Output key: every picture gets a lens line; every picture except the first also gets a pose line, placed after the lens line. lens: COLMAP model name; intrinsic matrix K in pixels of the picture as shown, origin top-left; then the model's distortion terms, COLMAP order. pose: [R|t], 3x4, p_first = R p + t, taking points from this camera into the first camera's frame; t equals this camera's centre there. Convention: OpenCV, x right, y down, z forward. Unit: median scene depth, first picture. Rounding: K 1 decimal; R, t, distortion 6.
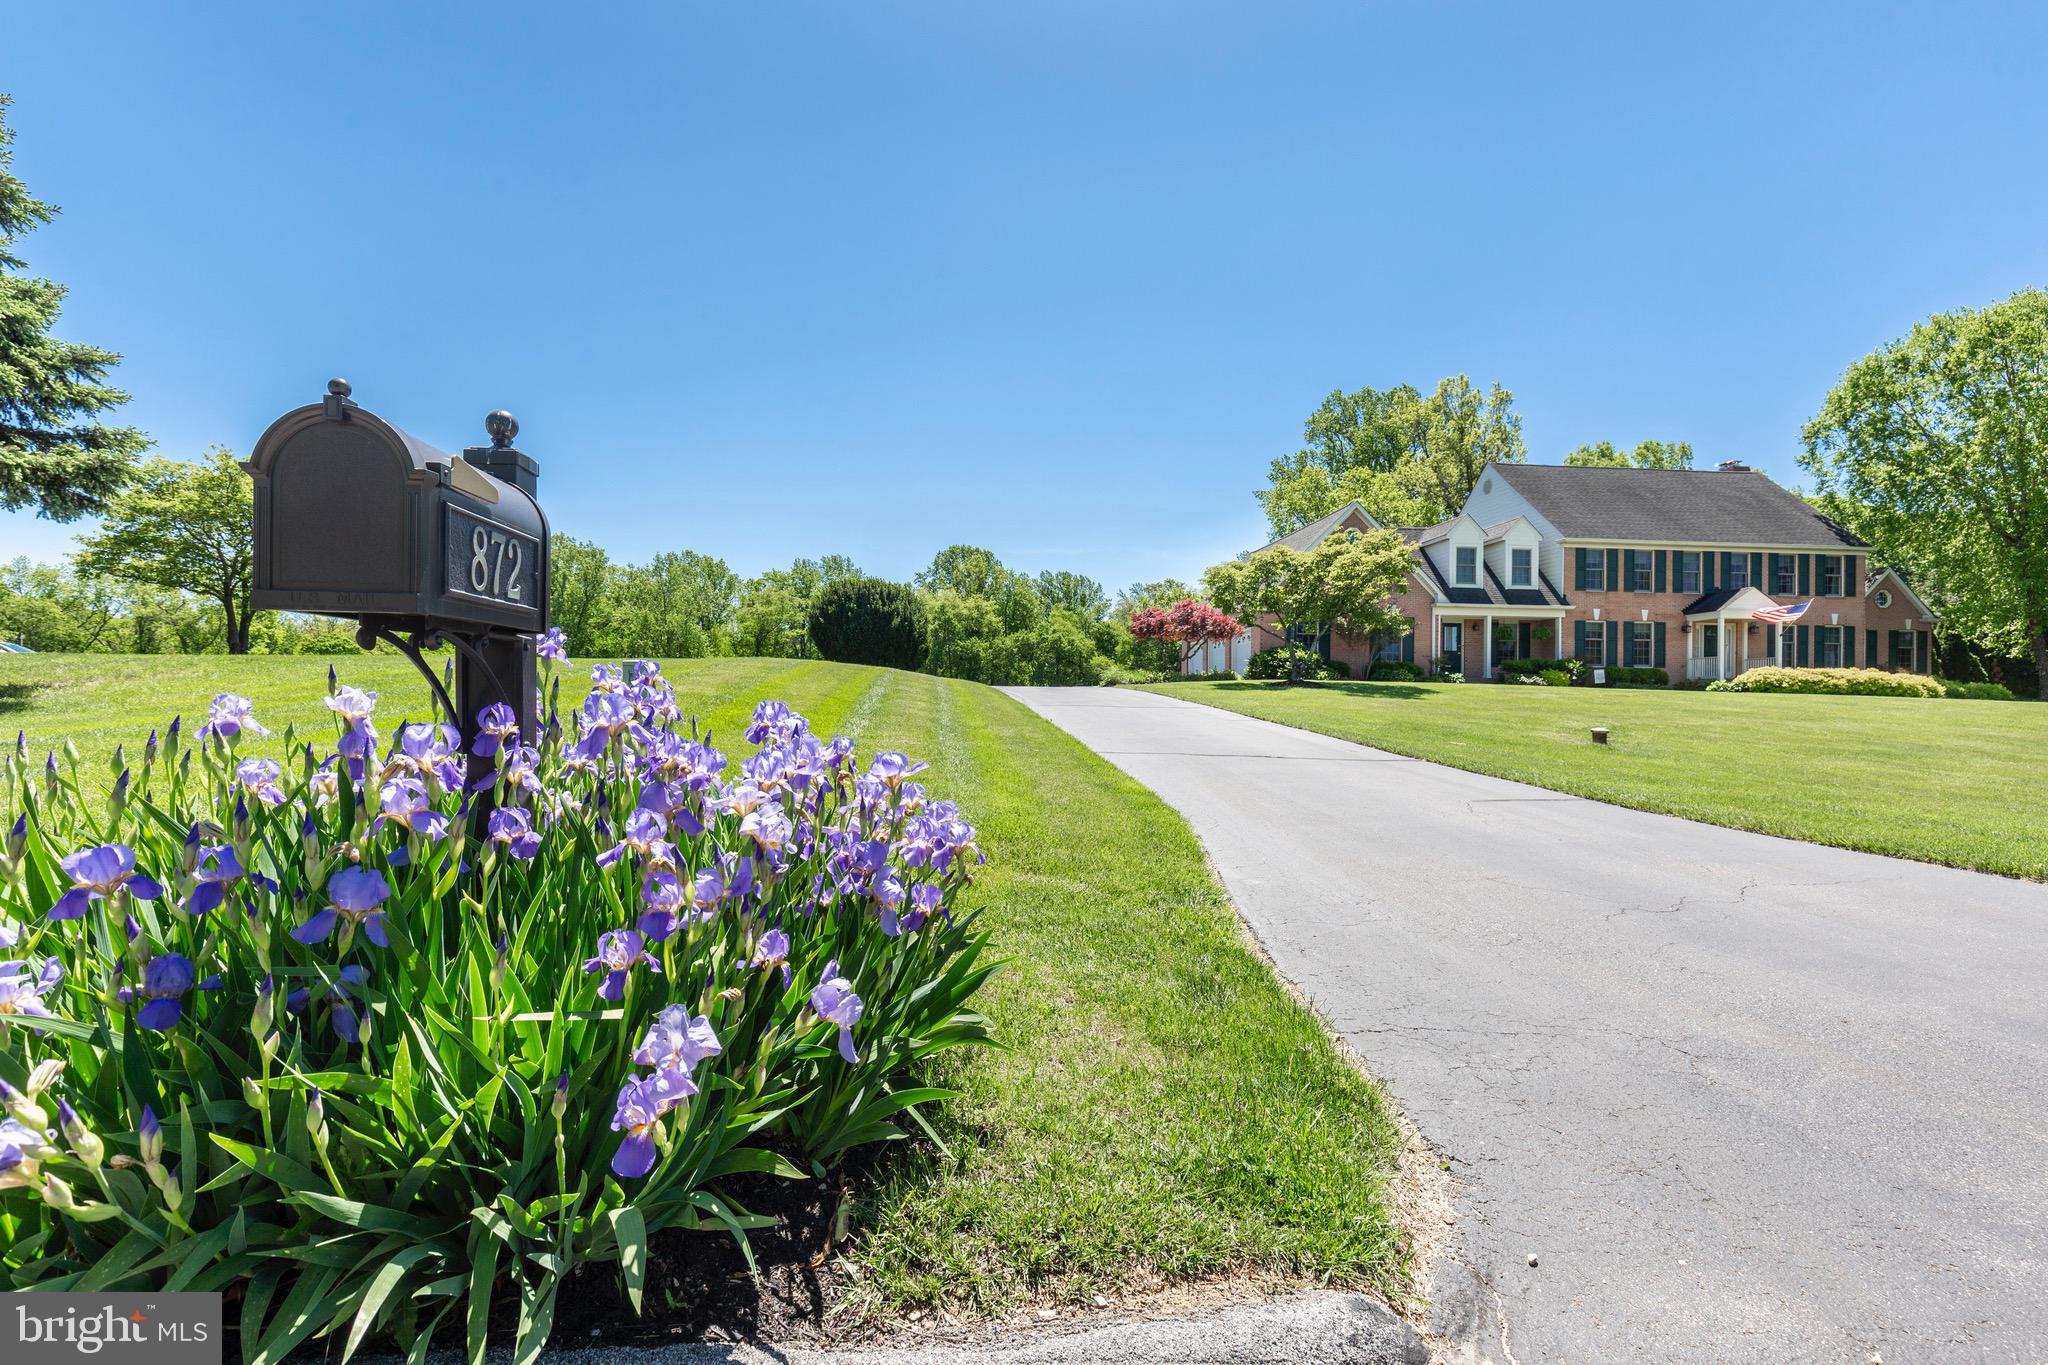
lens RADIAL K [[926.8, 0, 1016.4], [0, 926.8, 707.5], [0, 0, 1]] dist [0.001841, 0.000441]
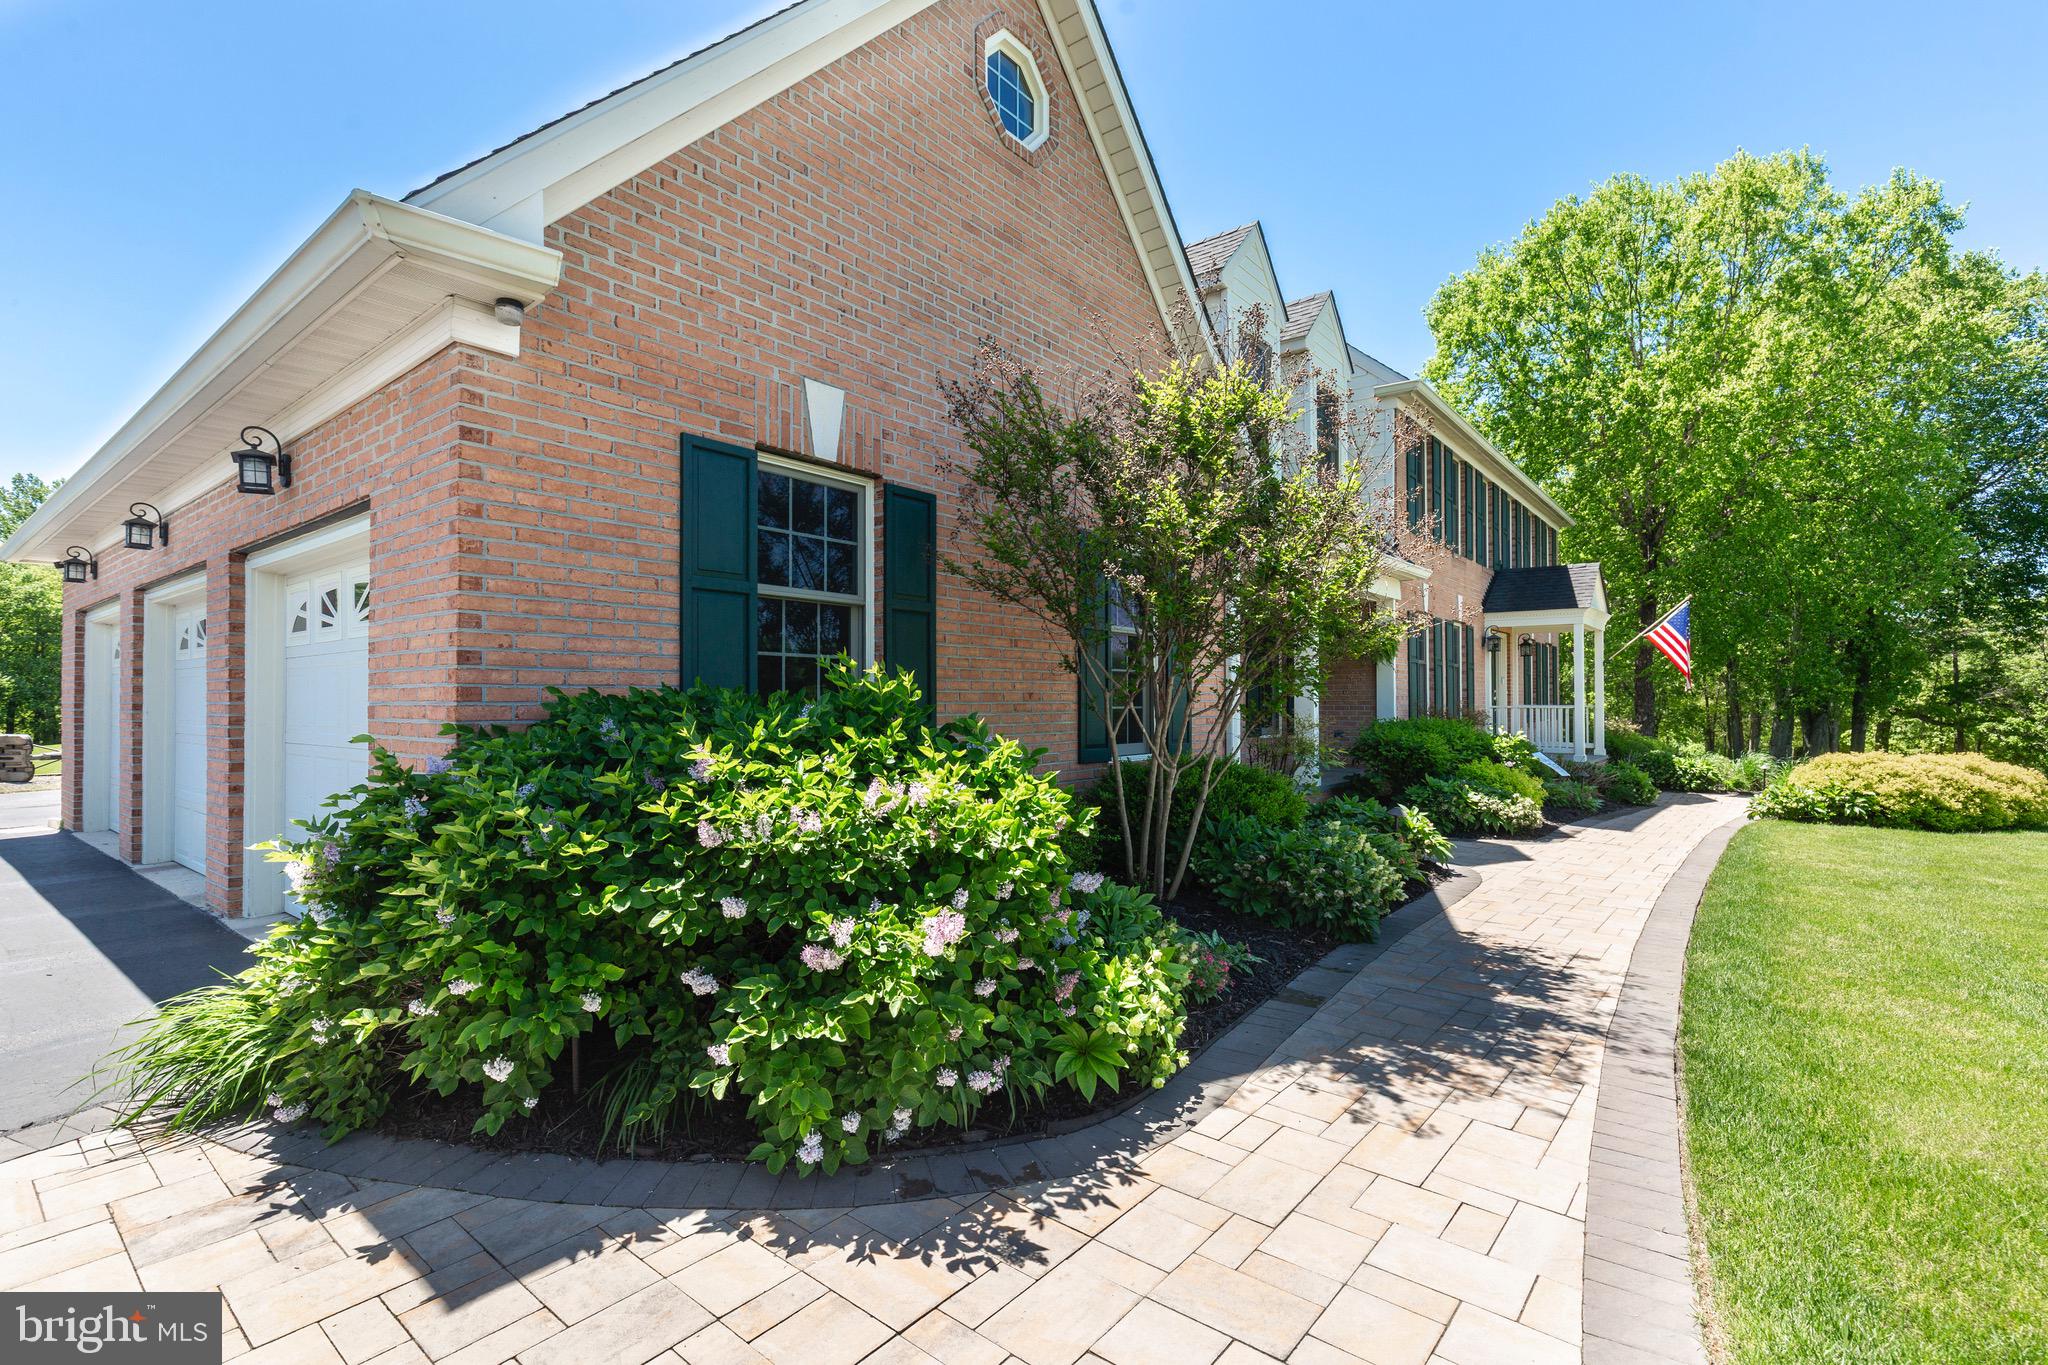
lens RADIAL K [[941.1, 0, 1030.7], [0, 941.1, 693.9], [0, 0, 1]] dist [0.000633, 0.000251]
pose [[0.682330, -0.006485, 0.731016, 0.217481], [0.010590, 0.999943, -0.001013, -0.060691], [-0.730968, 0.008432, 0.682360, 0.832007]]
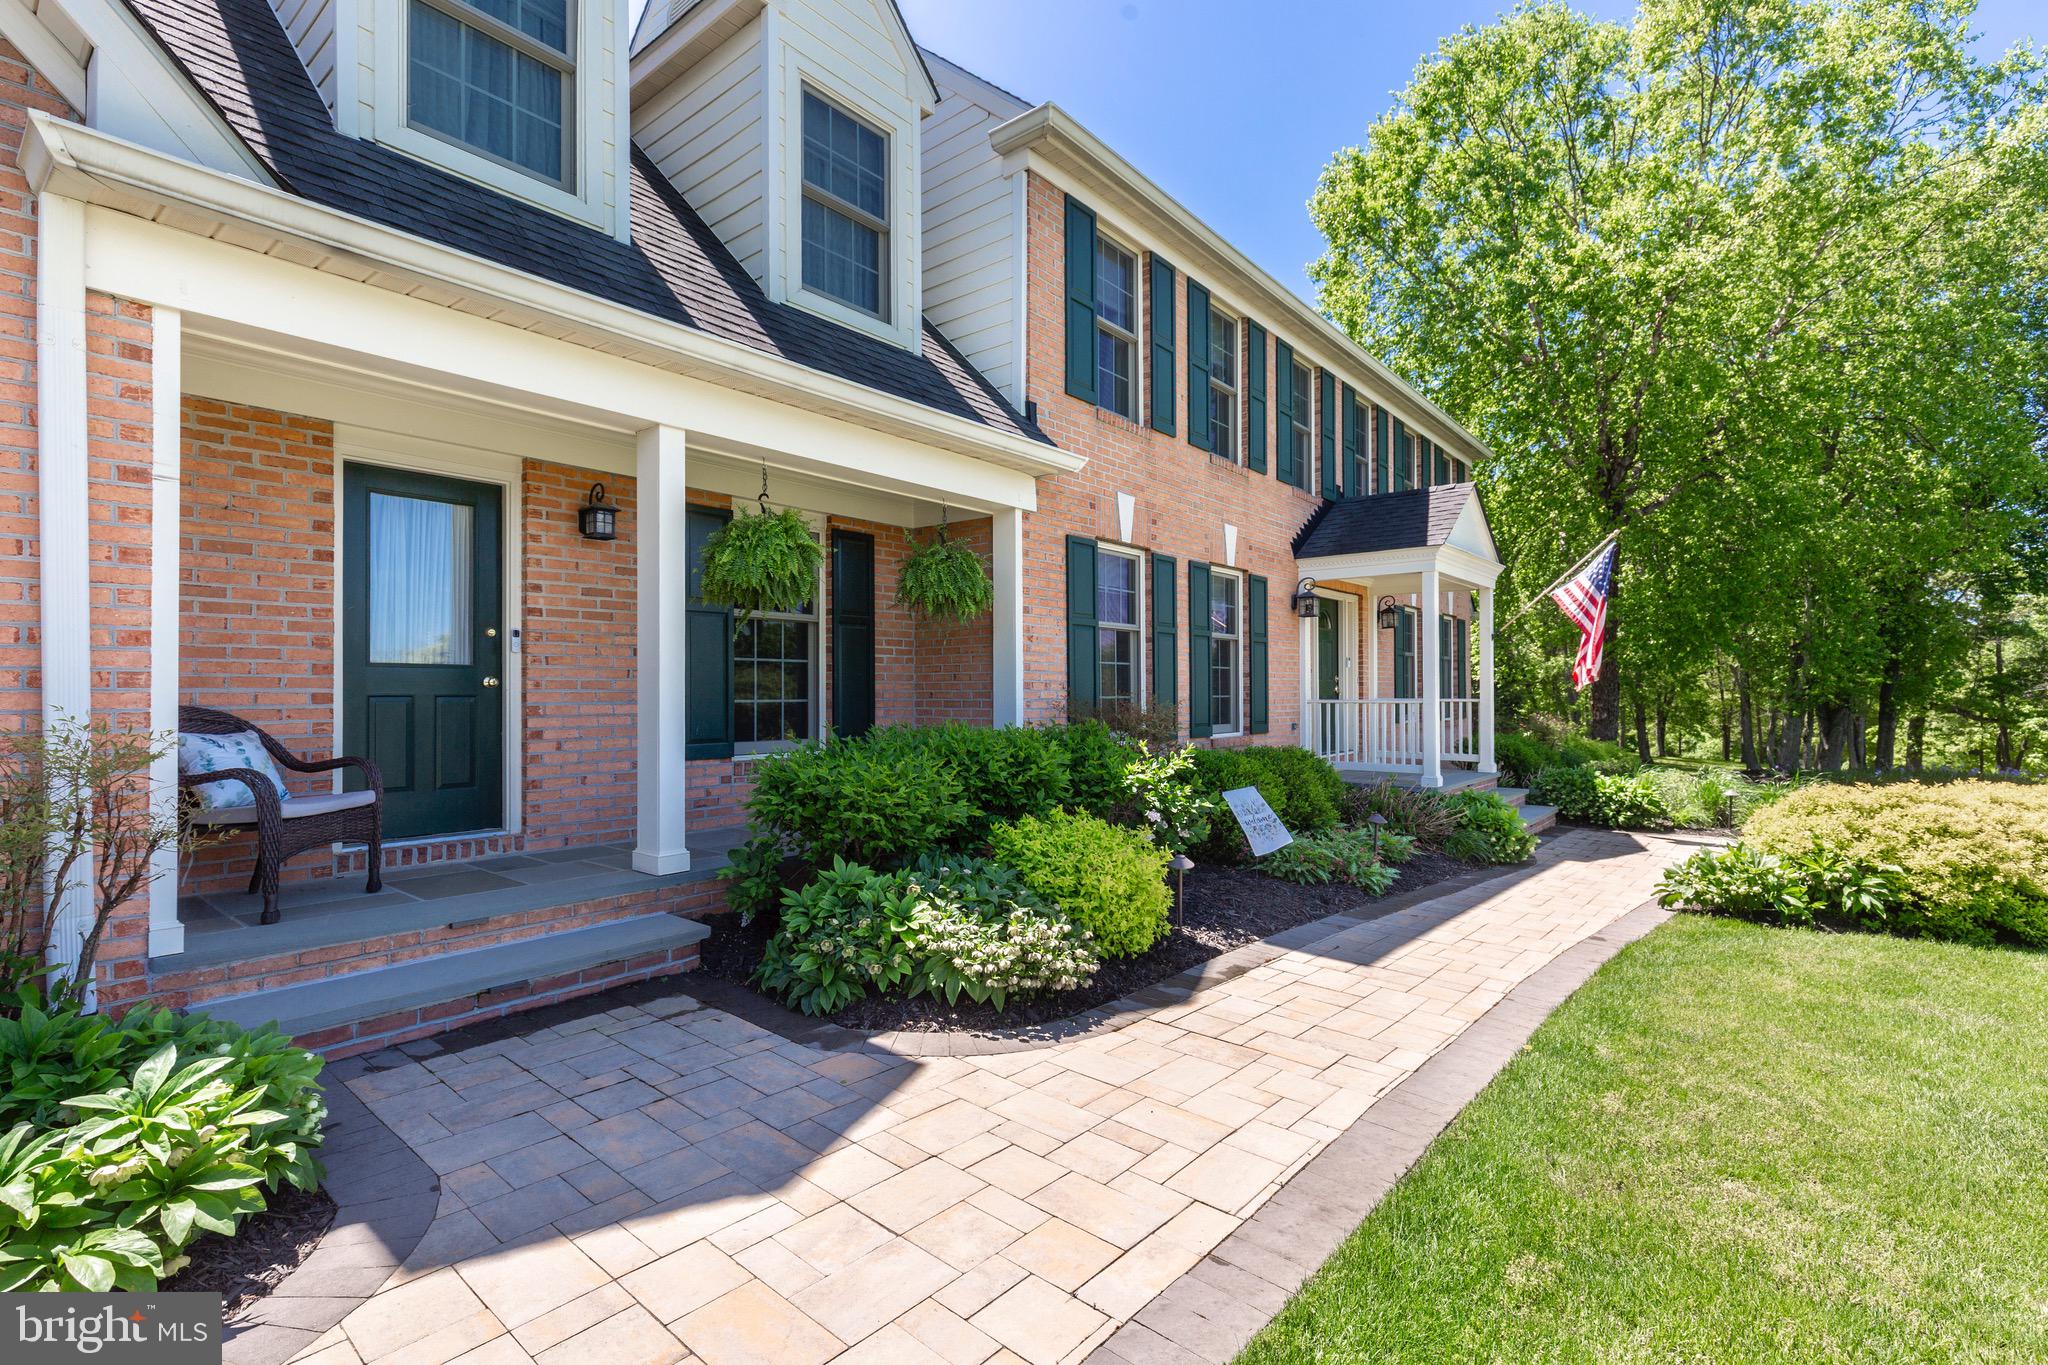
lens RADIAL K [[919.4, 0, 1024.0], [0, 919.4, 682.5], [0, 0, 1]] dist [-0.003605, -0.000600]
pose [[0.708703, -0.002374, 0.705503, 0.435332], [0.011714, 0.999896, -0.008403, -0.056742], [-0.705410, 0.014220, 0.708657, 0.835481]]
